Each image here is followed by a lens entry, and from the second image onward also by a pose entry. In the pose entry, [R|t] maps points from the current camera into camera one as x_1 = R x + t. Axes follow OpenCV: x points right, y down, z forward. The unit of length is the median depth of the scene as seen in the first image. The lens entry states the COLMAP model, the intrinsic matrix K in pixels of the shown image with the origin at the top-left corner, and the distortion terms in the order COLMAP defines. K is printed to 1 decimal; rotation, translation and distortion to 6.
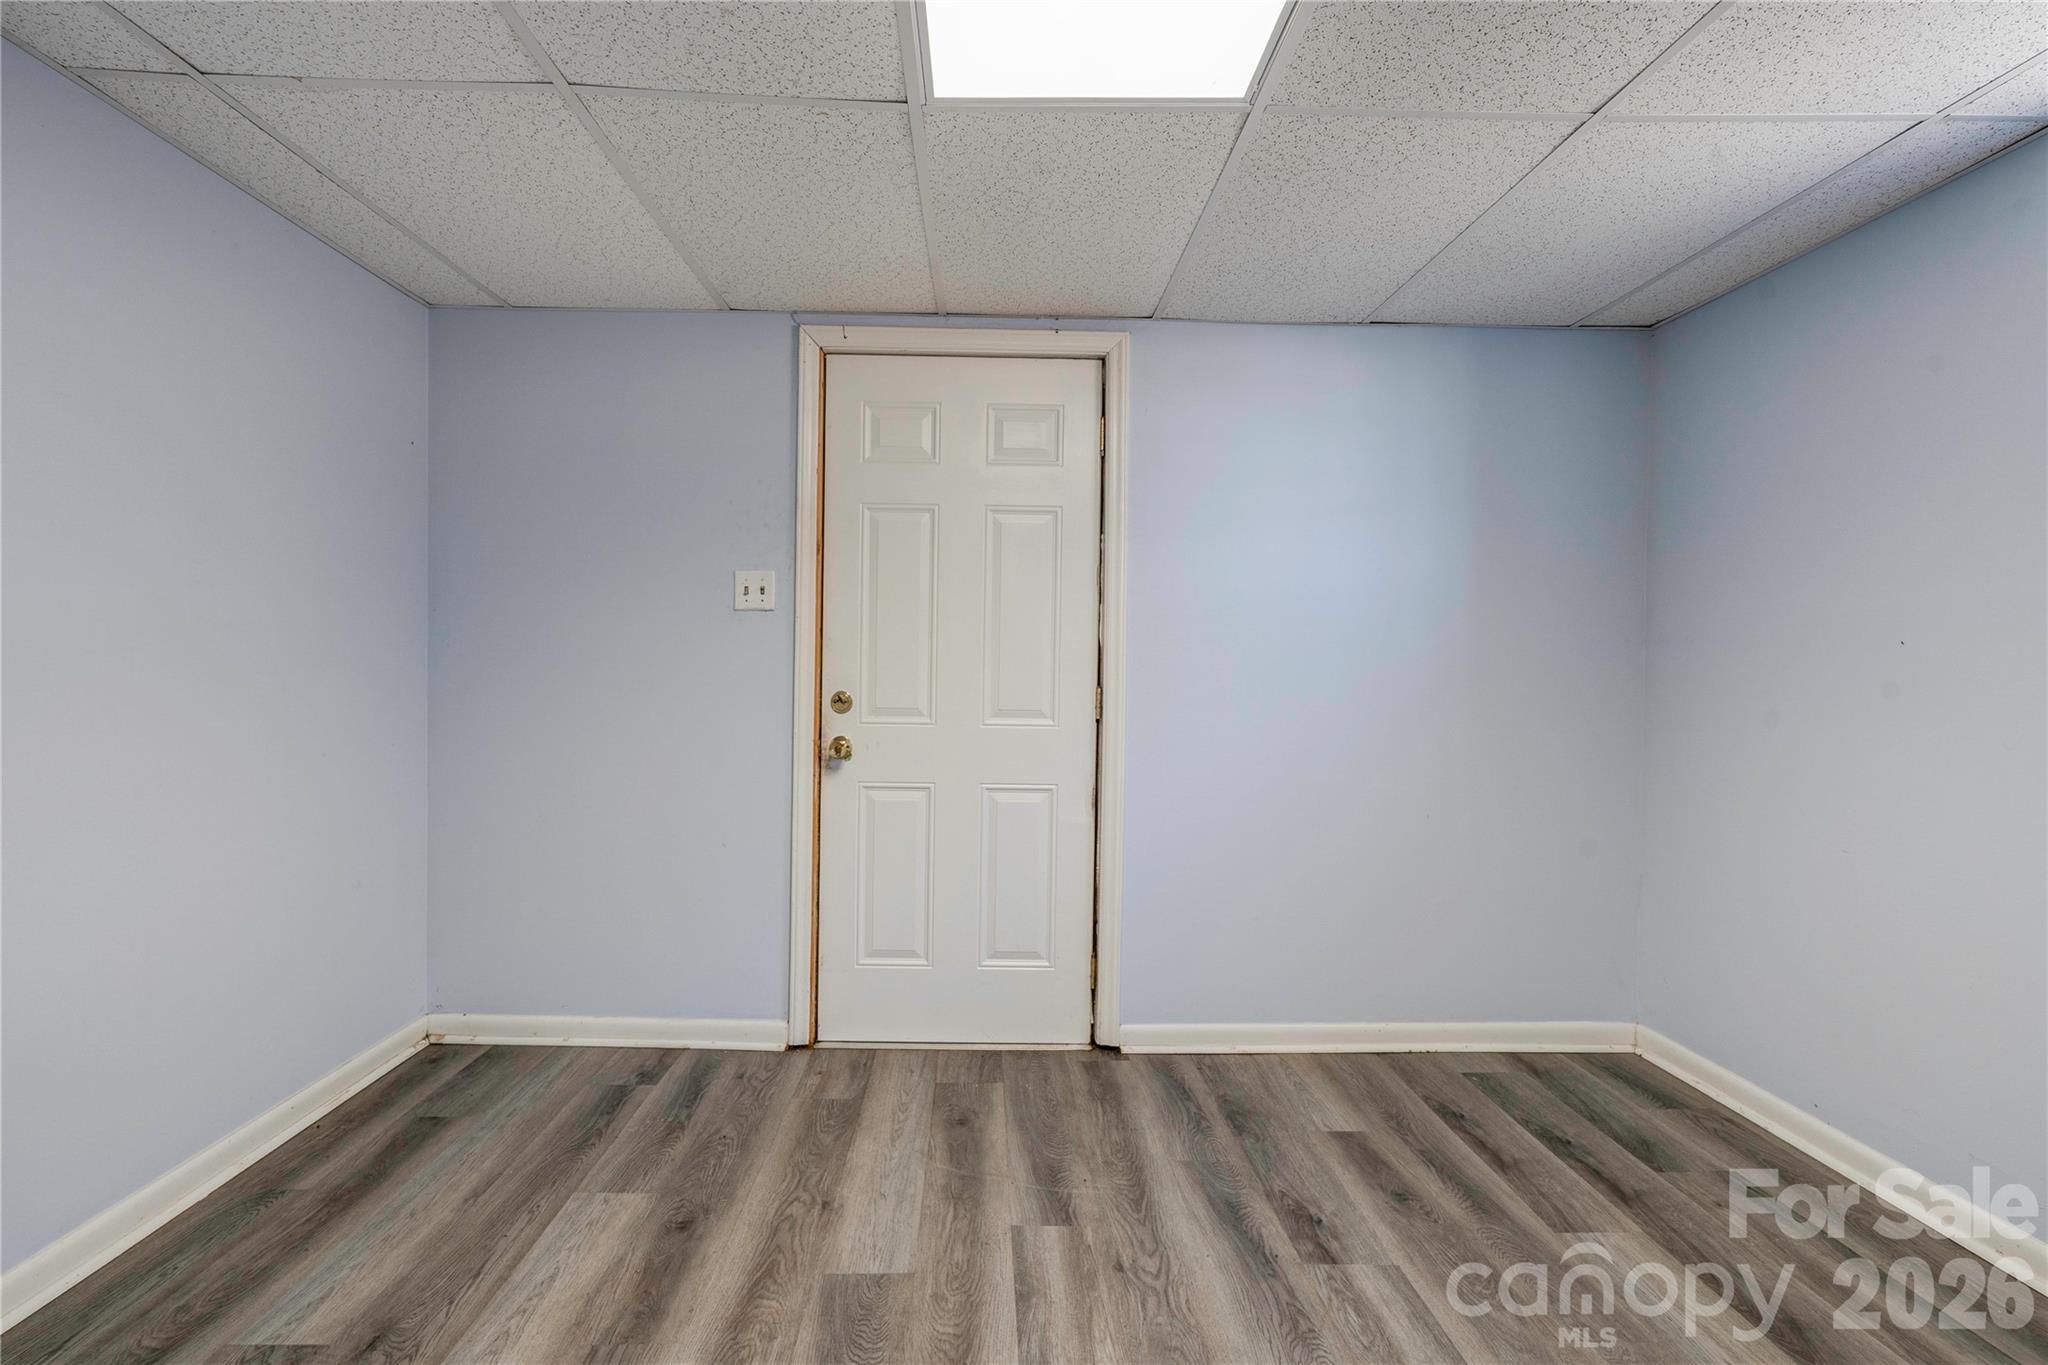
lens RADIAL K [[971.5, 0, 1027.2], [0, 971.5, 672.6], [0, 0, 1]] dist [-0.011107, 0.020005]
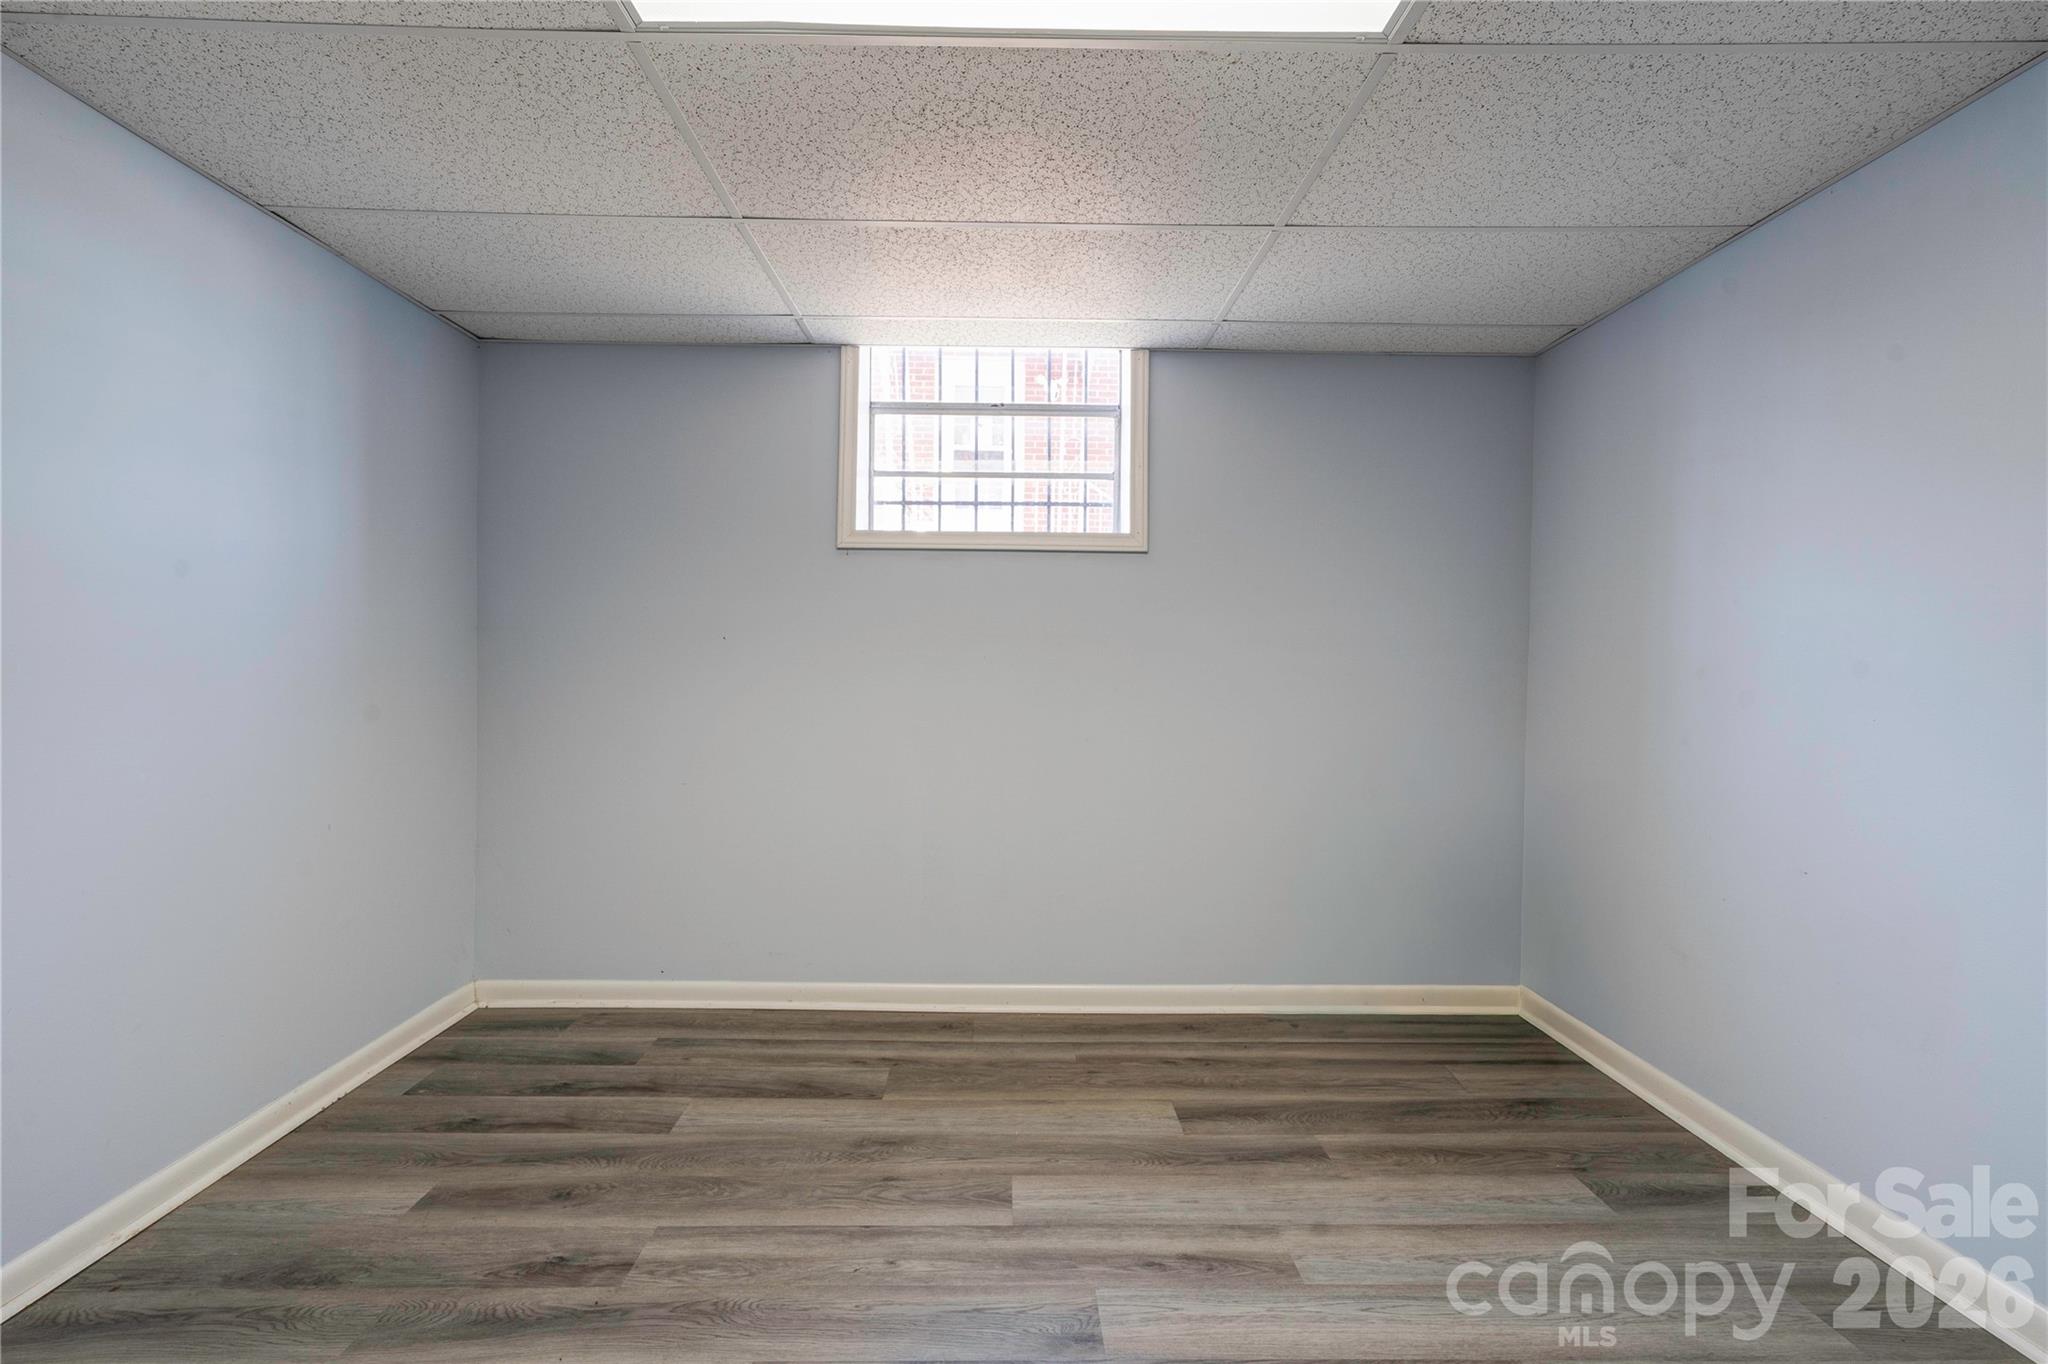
lens RADIAL K [[922.2, 0, 1004.2], [0, 922.2, 673.0], [0, 0, 1]] dist [-0.001998, 0.008901]
pose [[0.035101, -0.021328, 0.999156, -0.424048], [-0.001186, 0.999771, 0.021383, -0.005680], [-0.999383, -0.001935, 0.035068, 0.428636]]
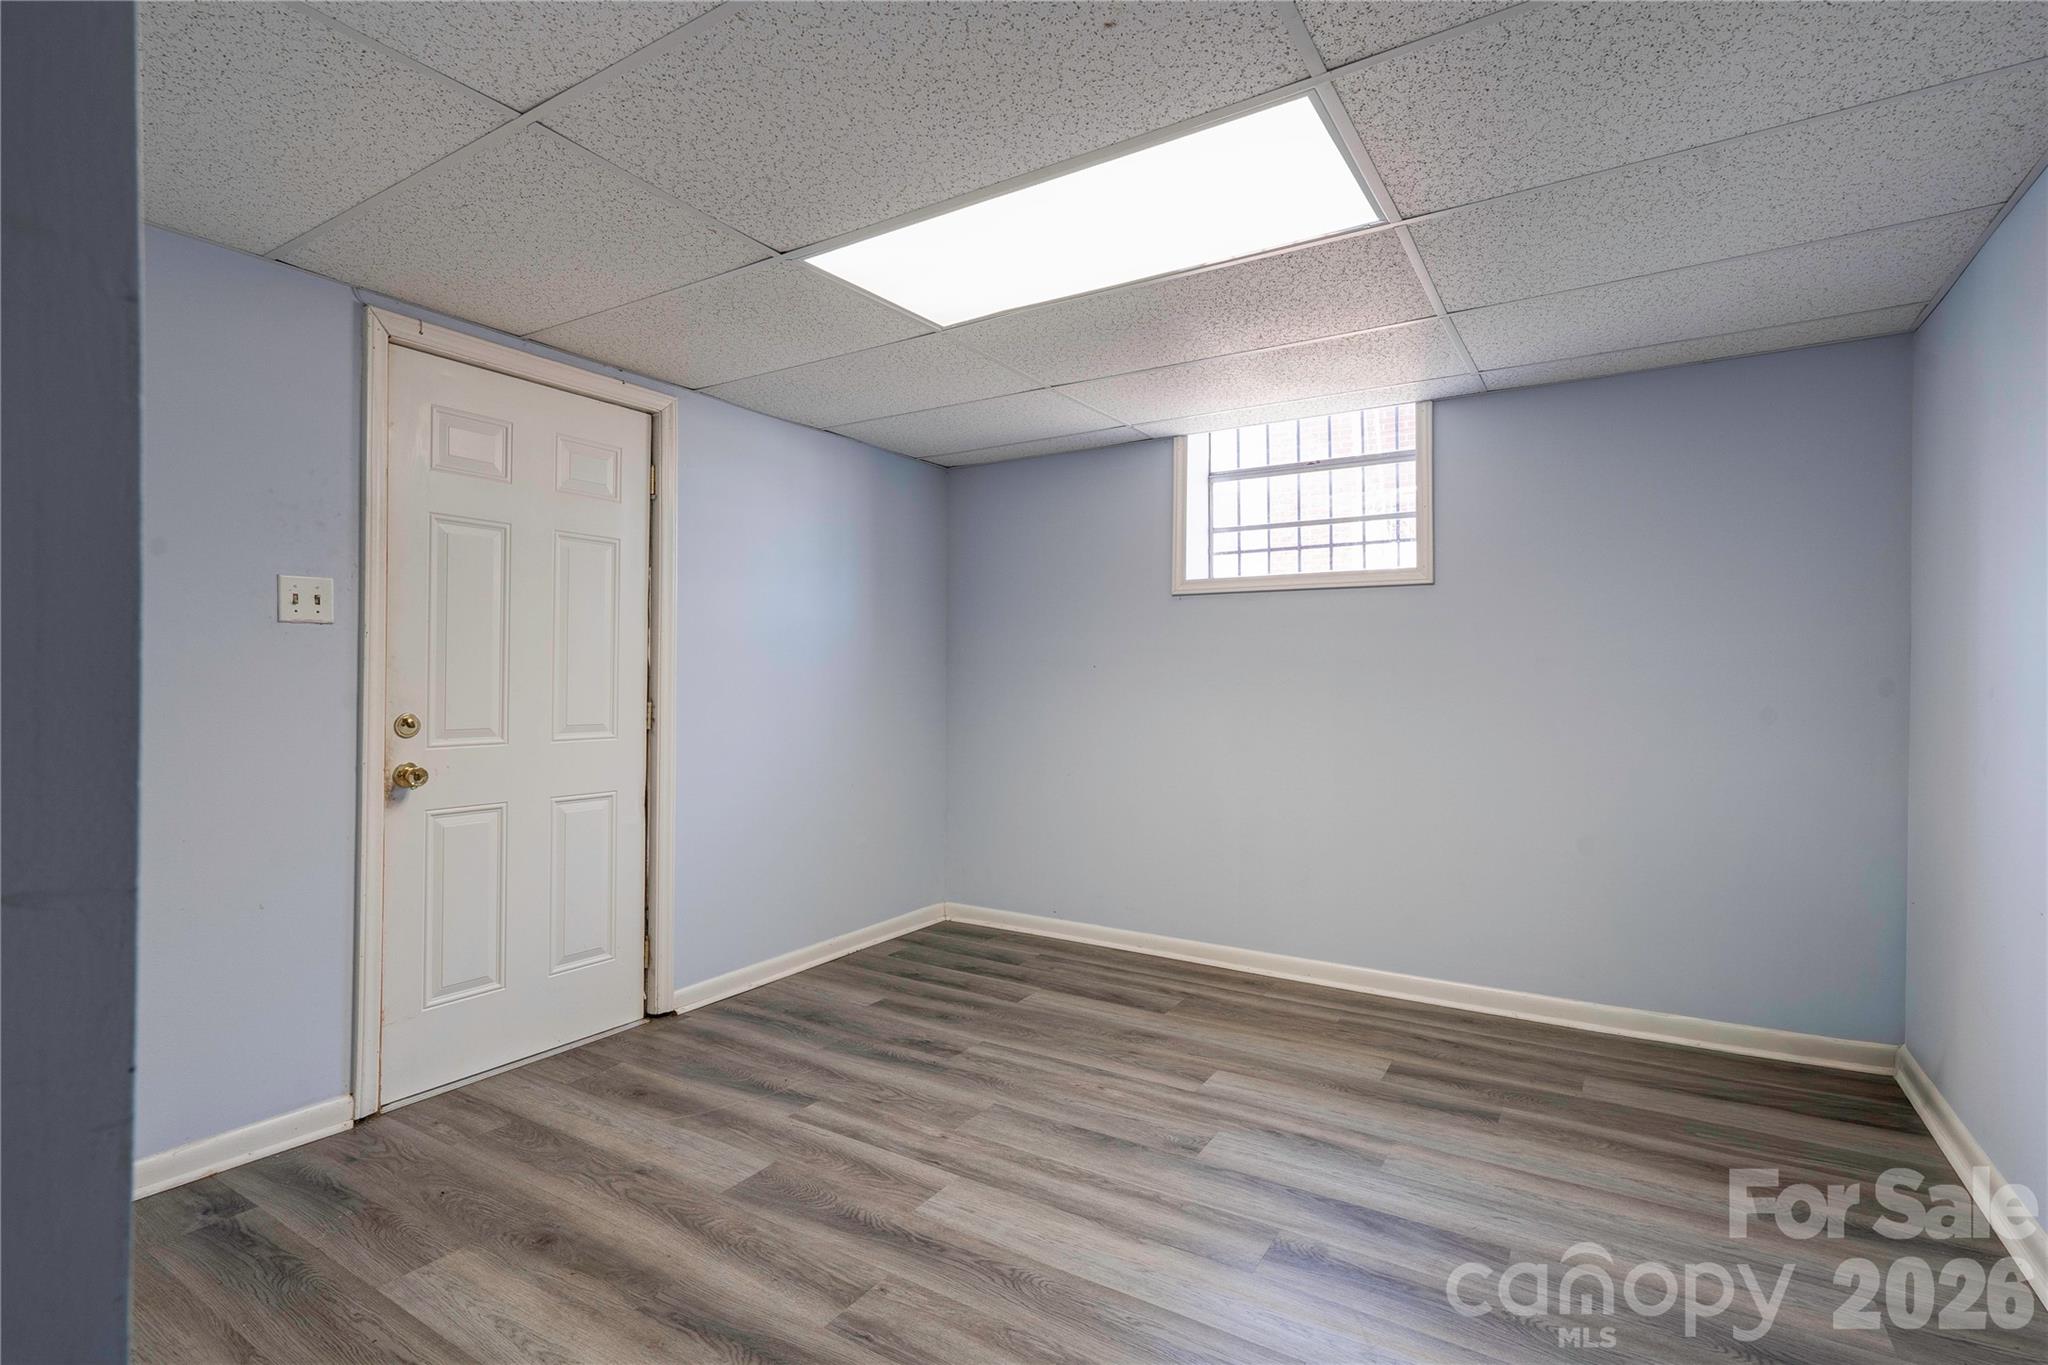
lens RADIAL K [[941.7, 0, 1017.0], [0, 941.7, 677.2], [0, 0, 1]] dist [-0.010833, 0.018582]
pose [[0.568356, -0.007963, 0.822744, -0.656998], [0.011021, 0.999937, 0.002064, -0.012262], [-0.822709, 0.007895, 0.568408, 0.021505]]
